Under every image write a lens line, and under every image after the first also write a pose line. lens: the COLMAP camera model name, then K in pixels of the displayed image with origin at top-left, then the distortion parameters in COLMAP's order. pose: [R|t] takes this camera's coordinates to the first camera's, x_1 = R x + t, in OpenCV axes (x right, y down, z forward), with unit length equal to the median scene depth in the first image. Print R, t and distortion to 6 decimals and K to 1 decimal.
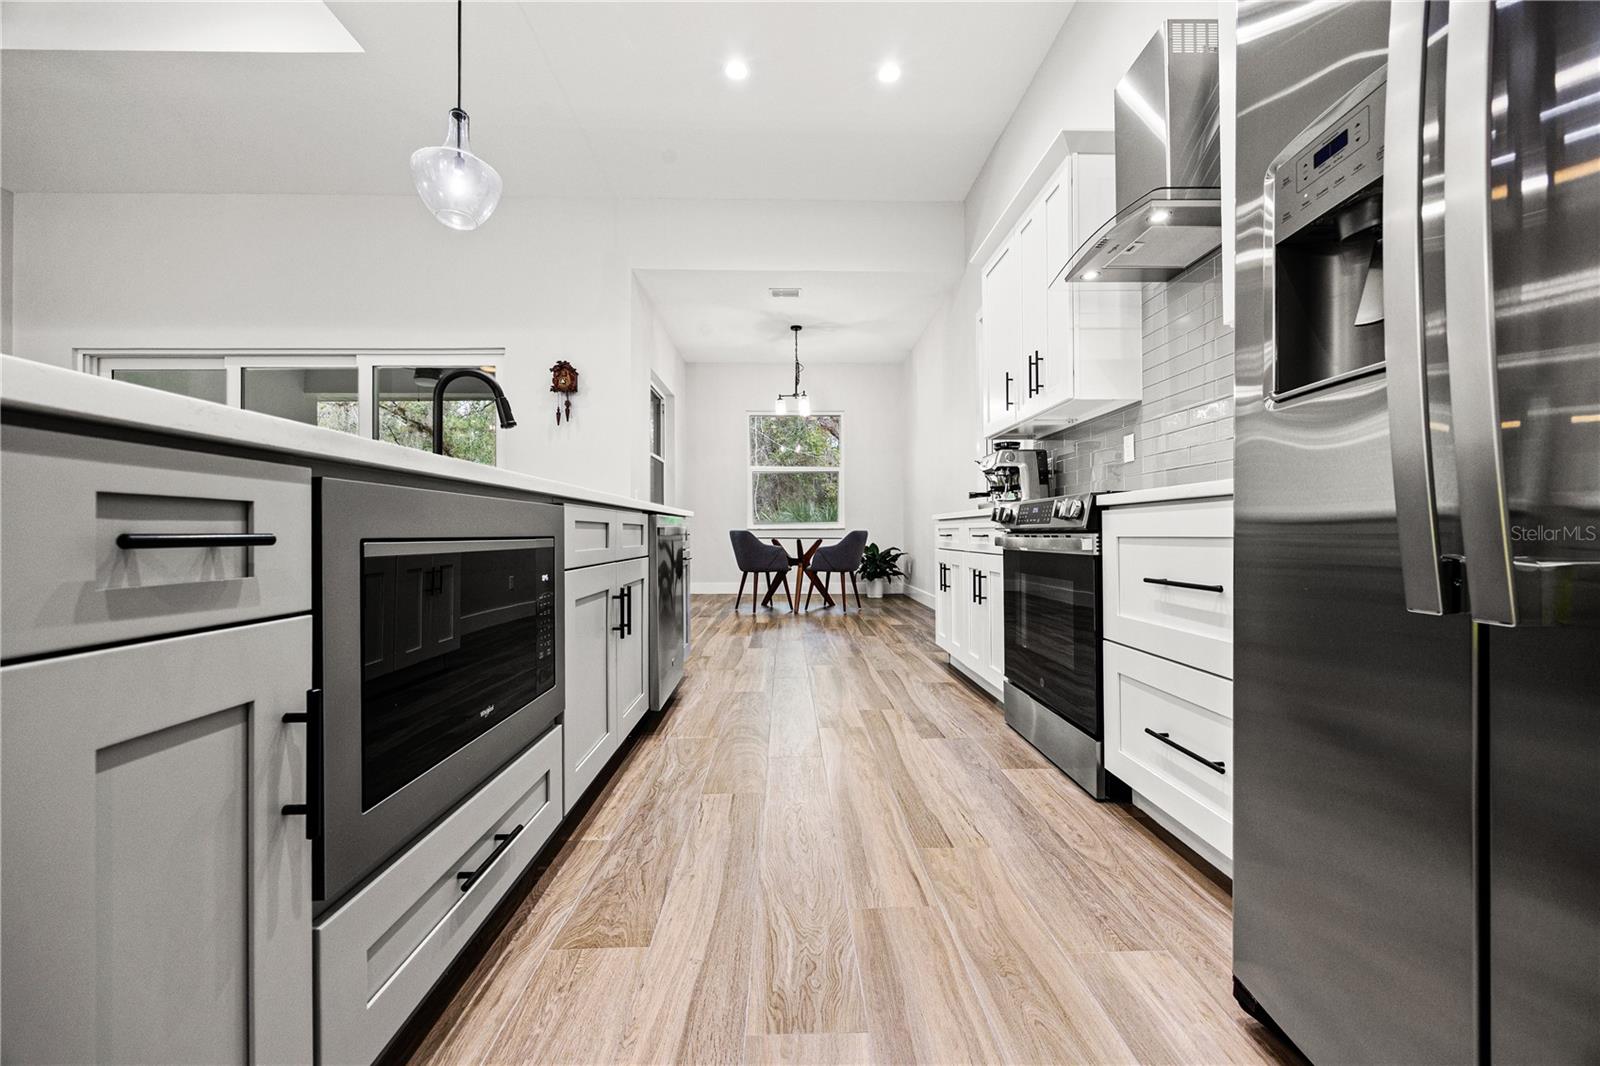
lens RADIAL K [[617.2, 0, 800.1], [0, 617.2, 528.7], [0, 0, 1]] dist [-0.000728, -0.000081]
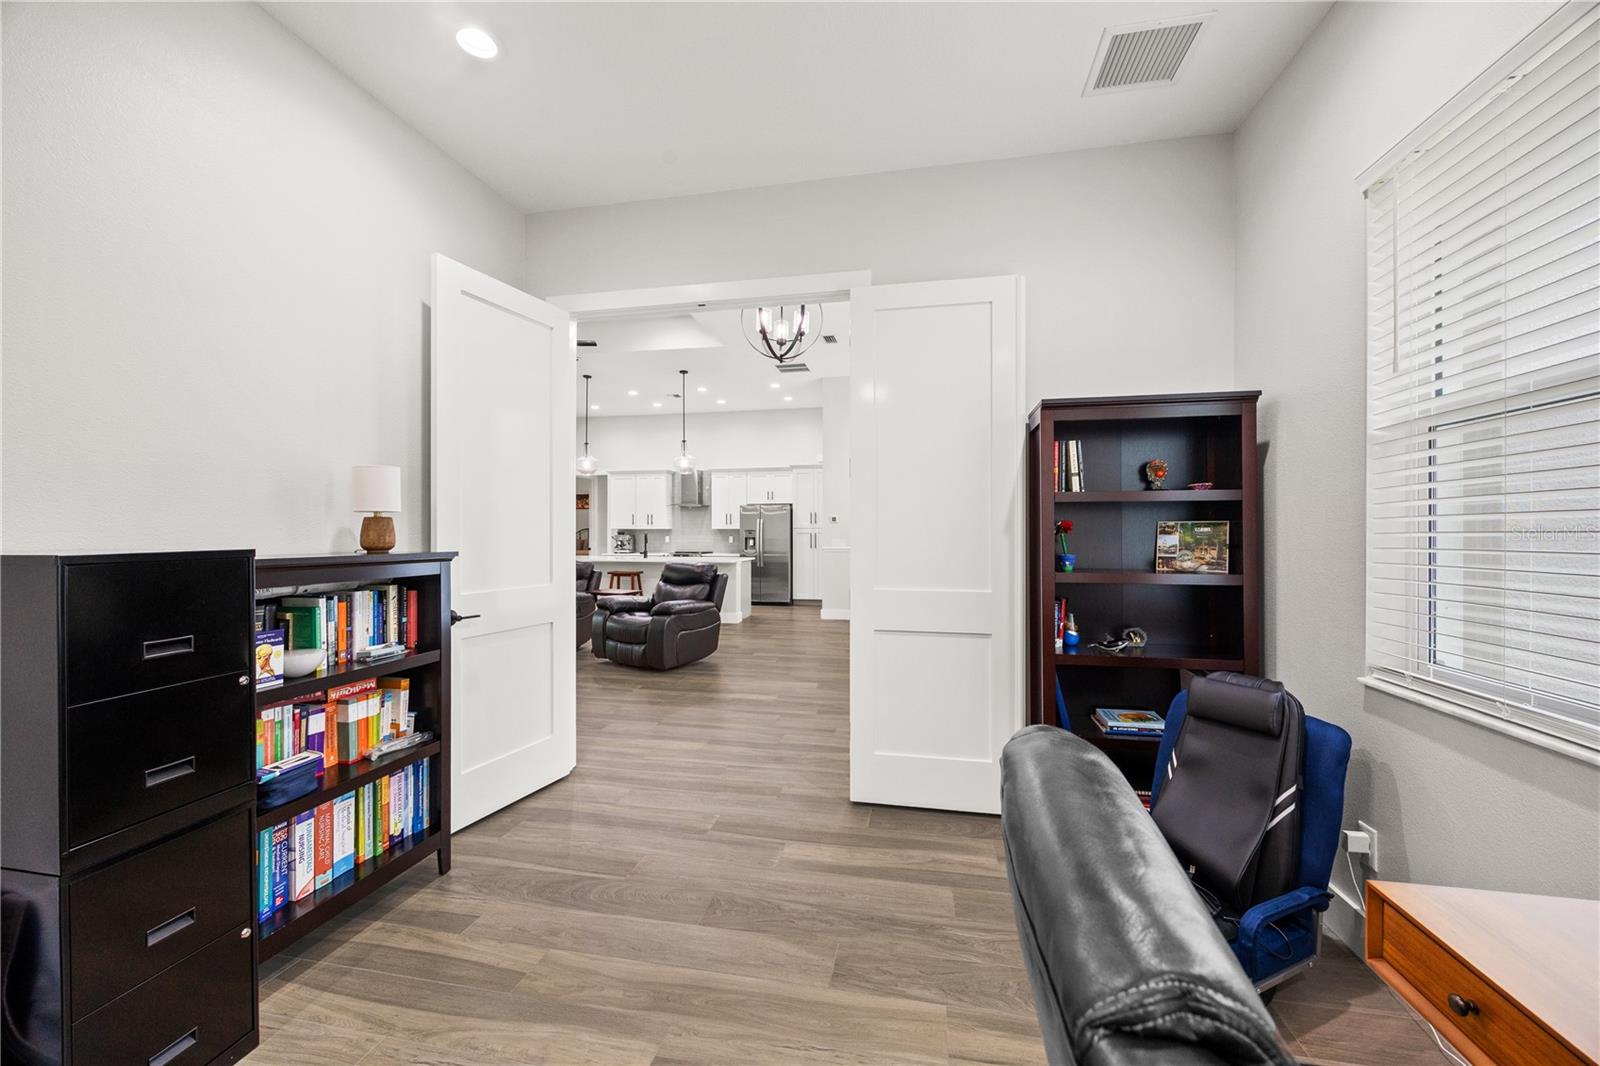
lens RADIAL K [[609.6, 0, 802.0], [0, 609.6, 535.5], [0, 0, 1]] dist [-0.001102, -0.000210]
pose [[0.222374, -0.002509, 0.974958, -4.464815], [-0.008240, 0.999956, 0.004452, -0.235219], [-0.974927, -0.009023, 0.222343, -1.156356]]
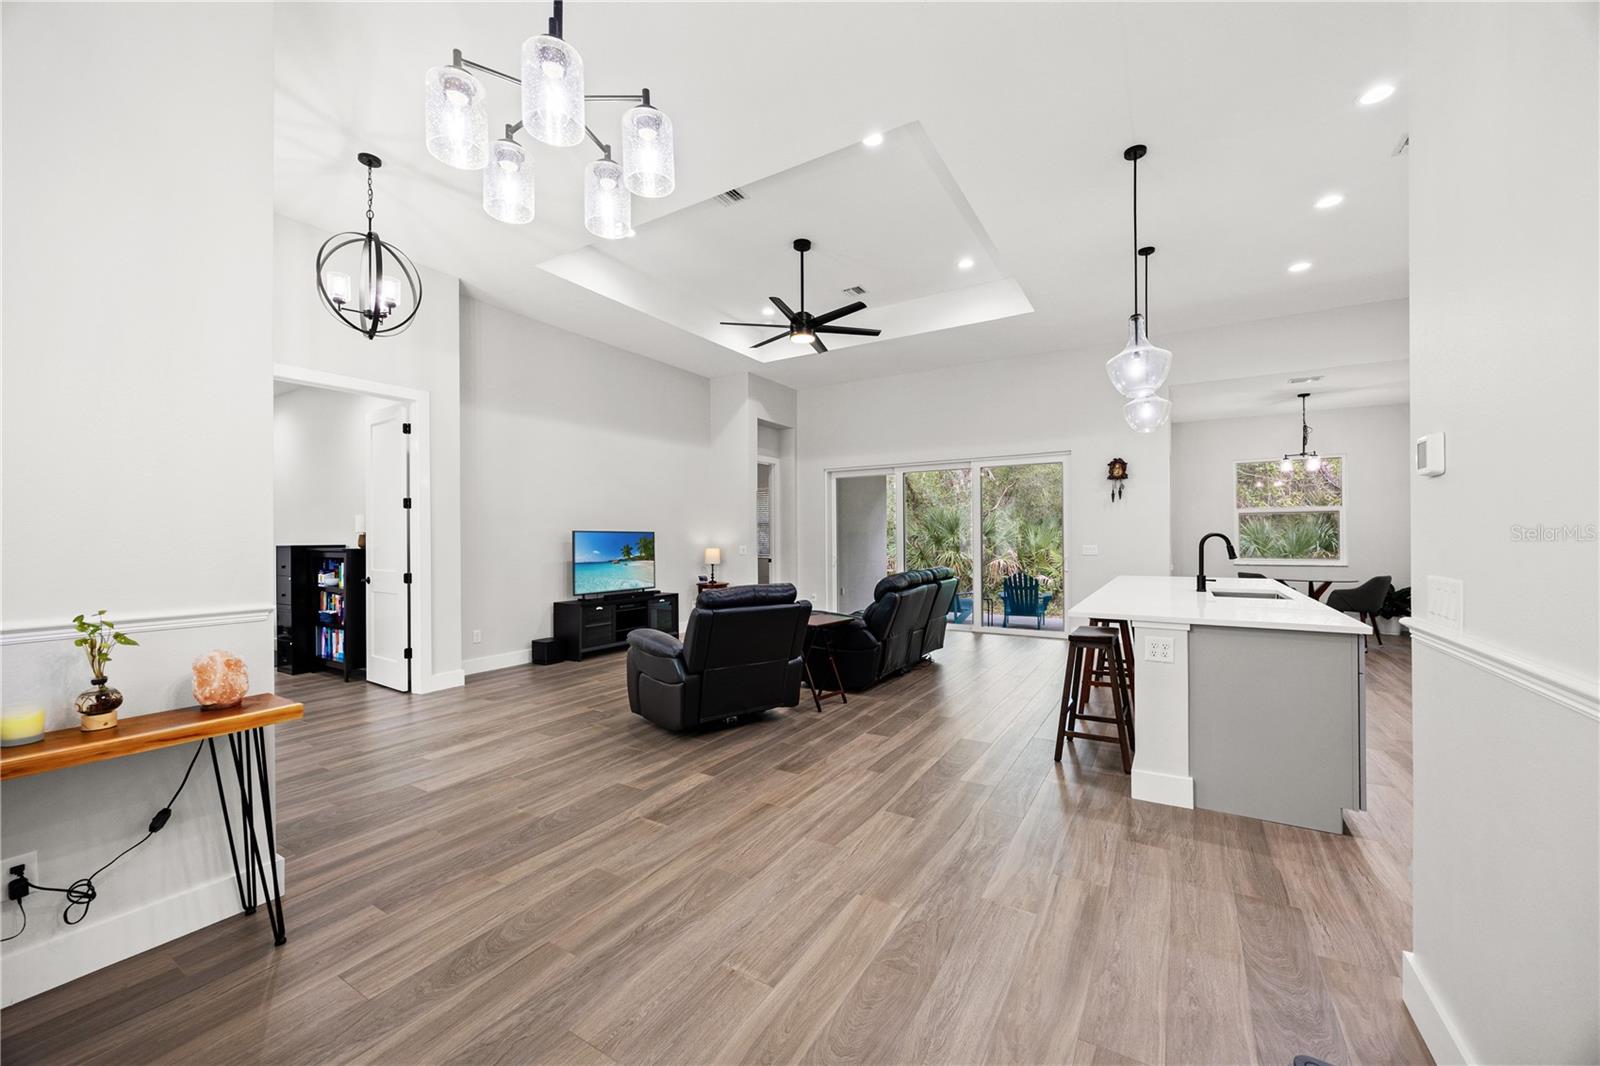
lens RADIAL K [[613.3, 0, 803.4], [0, 613.3, 532.4], [0, 0, 1]] dist [-0.000346, -0.000066]
pose [[0.839484, -0.004561, -0.543365, -0.519748], [0.006463, 0.999978, 0.001592, -0.245143], [0.543346, -0.004848, 0.839495, -1.426384]]
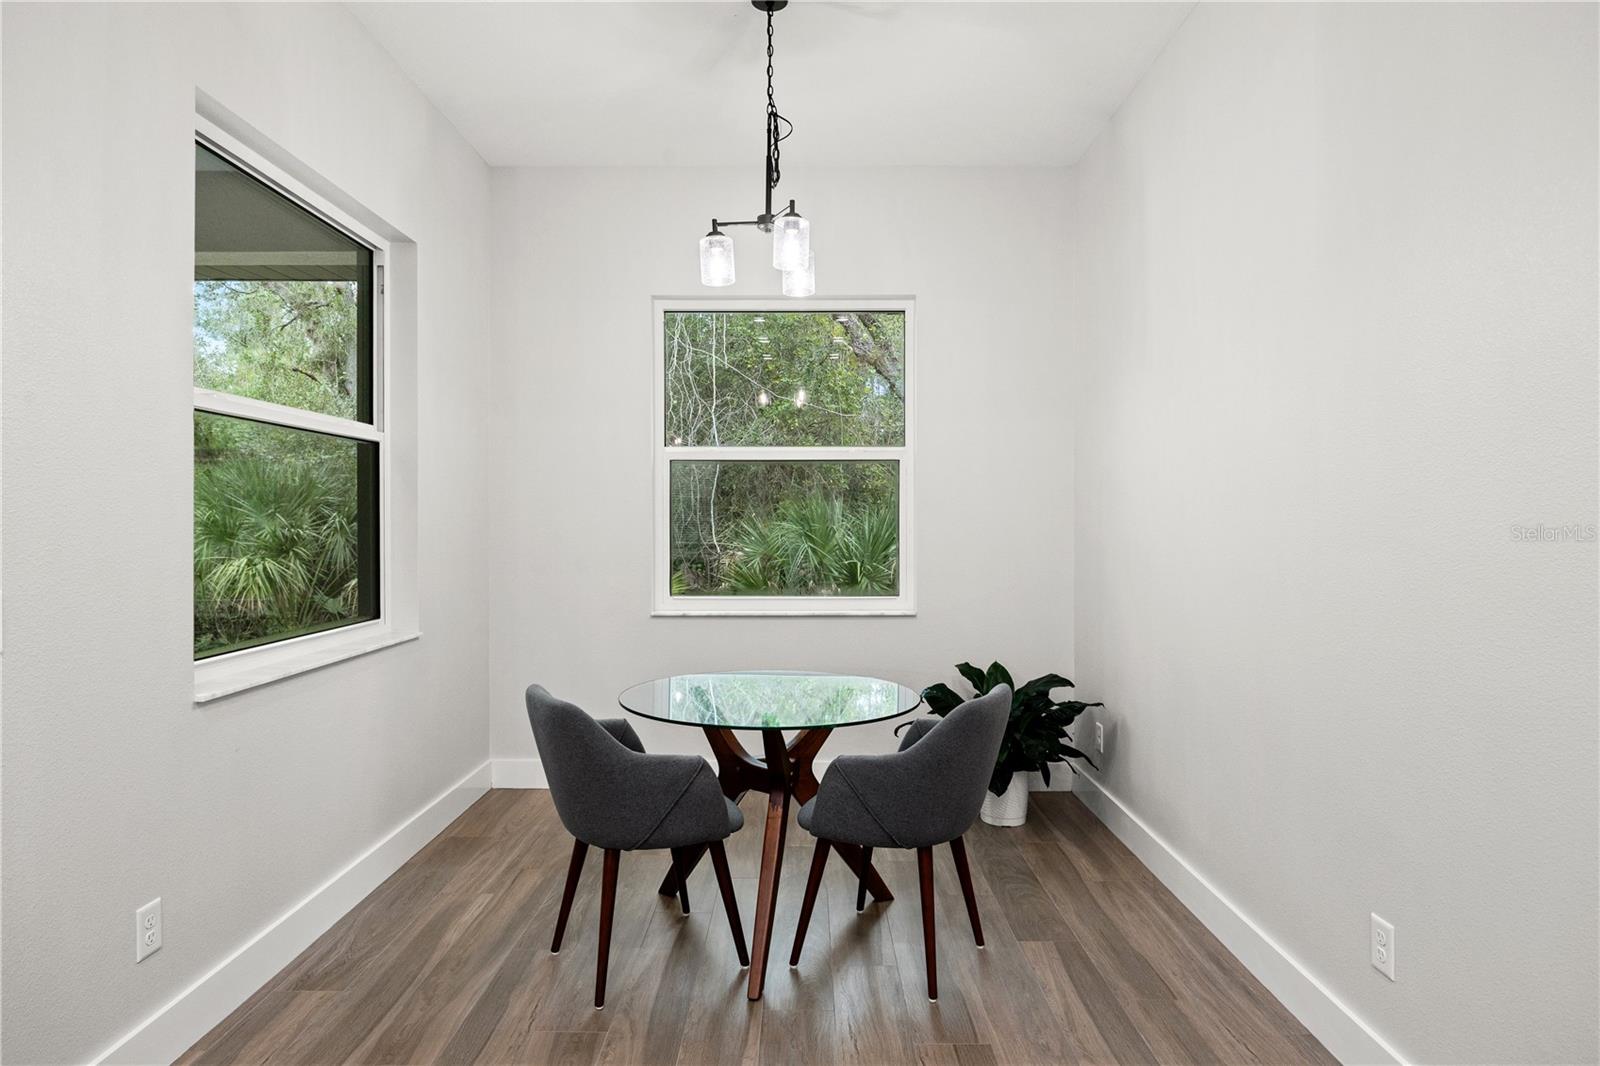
lens RADIAL K [[891.9, 0, 800.0], [0, 891.9, 533.0], [0, 0, 1]] dist [0.000209, 0.000106]
pose [[0.999551, 0.002962, -0.029832, 0.069662], [-0.002355, 0.999790, 0.020370, -0.224953], [0.029886, -0.020291, 0.999347, 1.741111]]
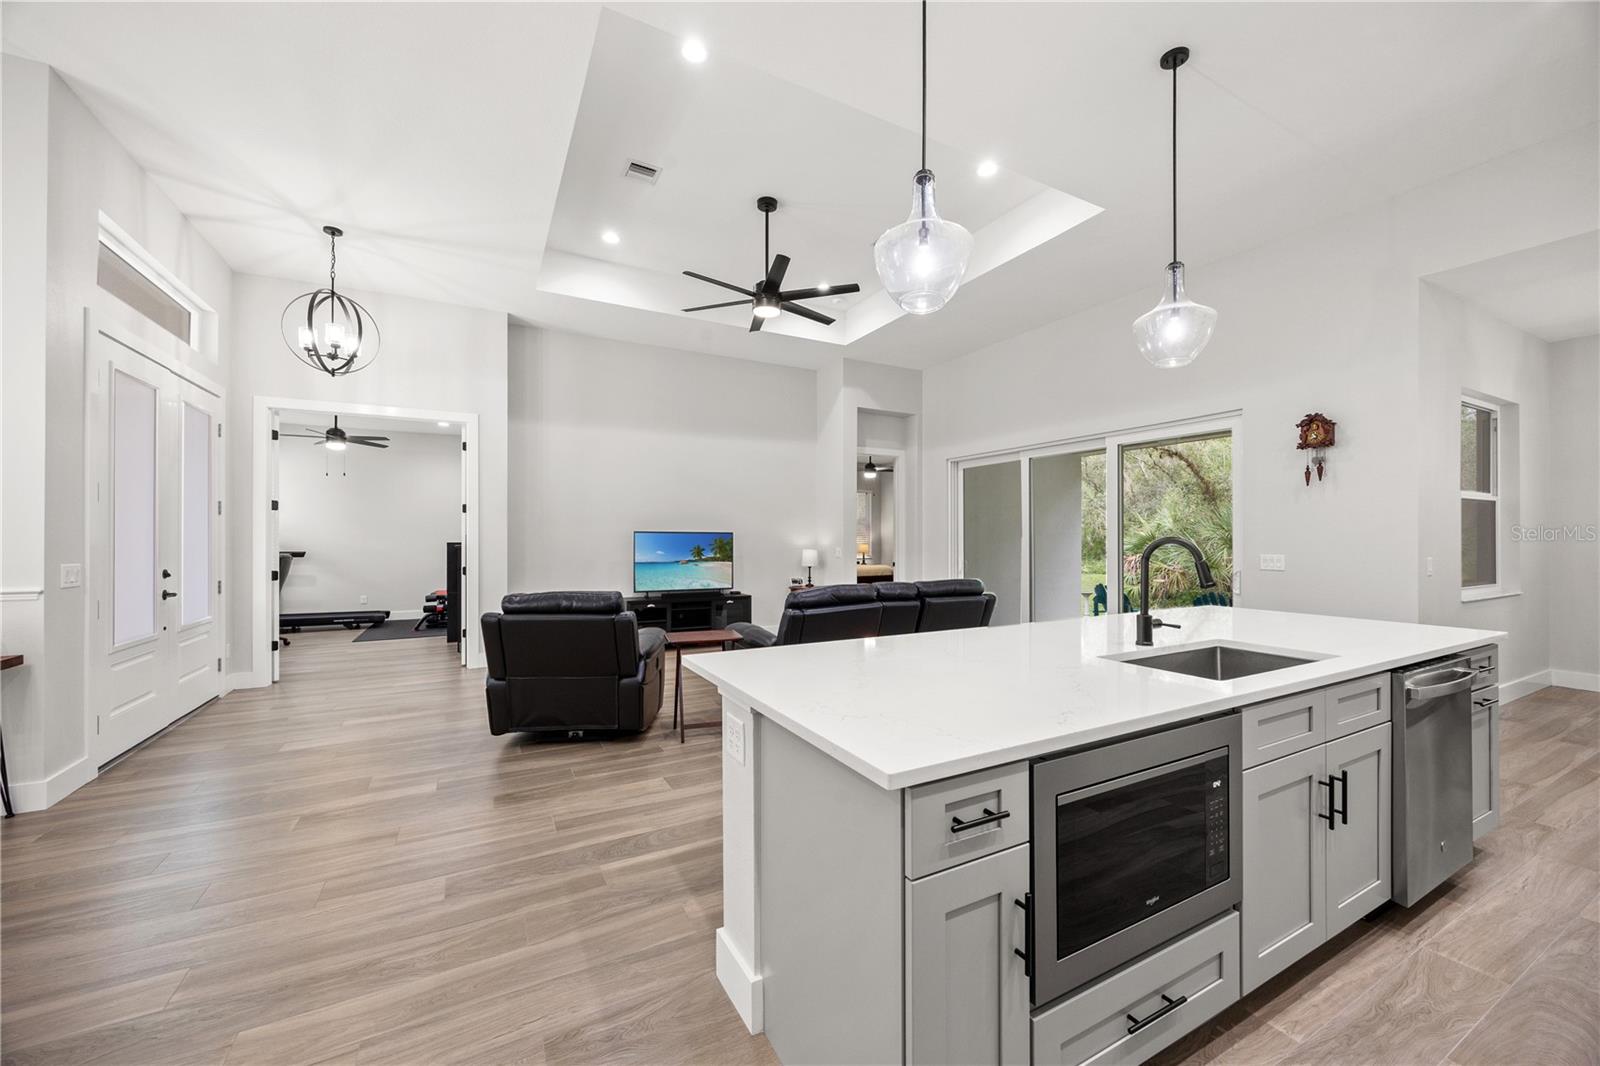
lens RADIAL K [[609.6, 0, 802.0], [0, 609.6, 535.5], [0, 0, 1]] dist [-0.001102, -0.000210]
pose [[0.450620, 0.001447, -0.892715, 0.154823], [0.005026, 0.999979, 0.004157, -0.243928], [0.892702, -0.006361, 0.450603, -0.119836]]
